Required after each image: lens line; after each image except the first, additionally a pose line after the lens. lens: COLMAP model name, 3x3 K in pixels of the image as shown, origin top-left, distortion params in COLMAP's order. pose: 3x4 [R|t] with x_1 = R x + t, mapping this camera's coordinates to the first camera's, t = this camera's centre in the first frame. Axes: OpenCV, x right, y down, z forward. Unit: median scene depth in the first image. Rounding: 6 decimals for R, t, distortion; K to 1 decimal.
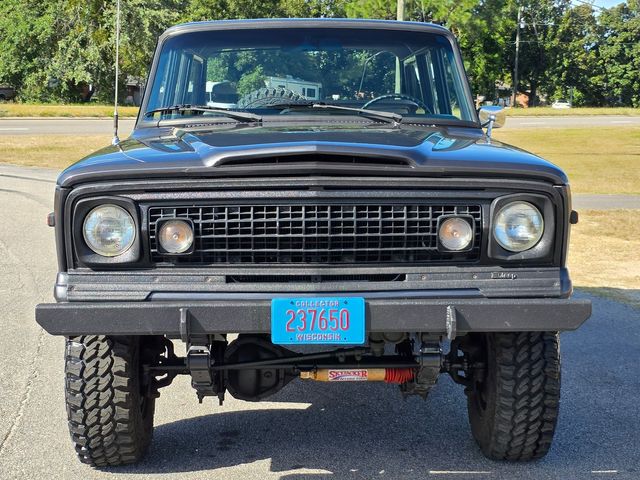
lens RADIAL K [[1177.7, 0, 320.0], [0, 1177.7, 240.0], [0, 0, 1]] dist [0.122495, -0.234821]
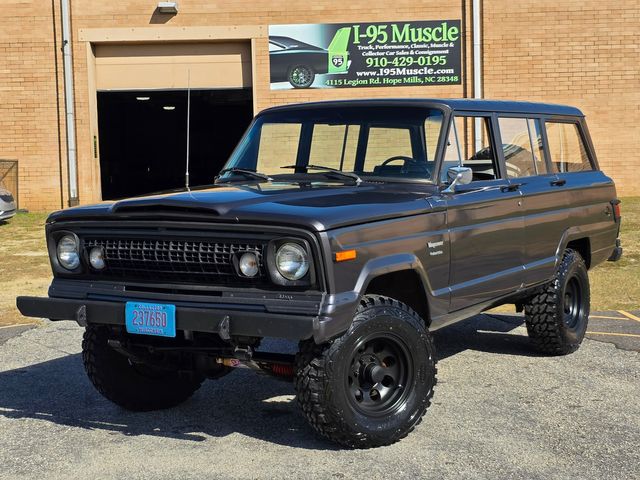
lens RADIAL K [[1177.7, 0, 320.0], [0, 1177.7, 240.0], [0, 0, 1]] dist [0.122495, -0.234821]
pose [[0.814720, 0.032909, -0.578920, 0.977901], [-0.041211, 0.999150, -0.001200, -0.035345], [0.578388, 0.024836, 0.815383, -0.076366]]
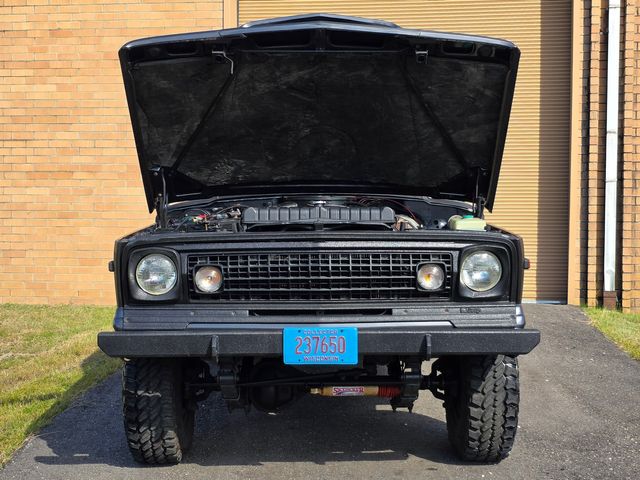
lens RADIAL K [[1097.6, 0, 320.0], [0, 1097.6, 240.0], [0, 0, 1]] dist [0.047091, -0.002434]
pose [[0.999370, 0.000236, -0.035483, 0.037509], [-0.001656, 0.999199, -0.039986, 0.002461], [0.035445, 0.040020, 0.998570, -0.172196]]
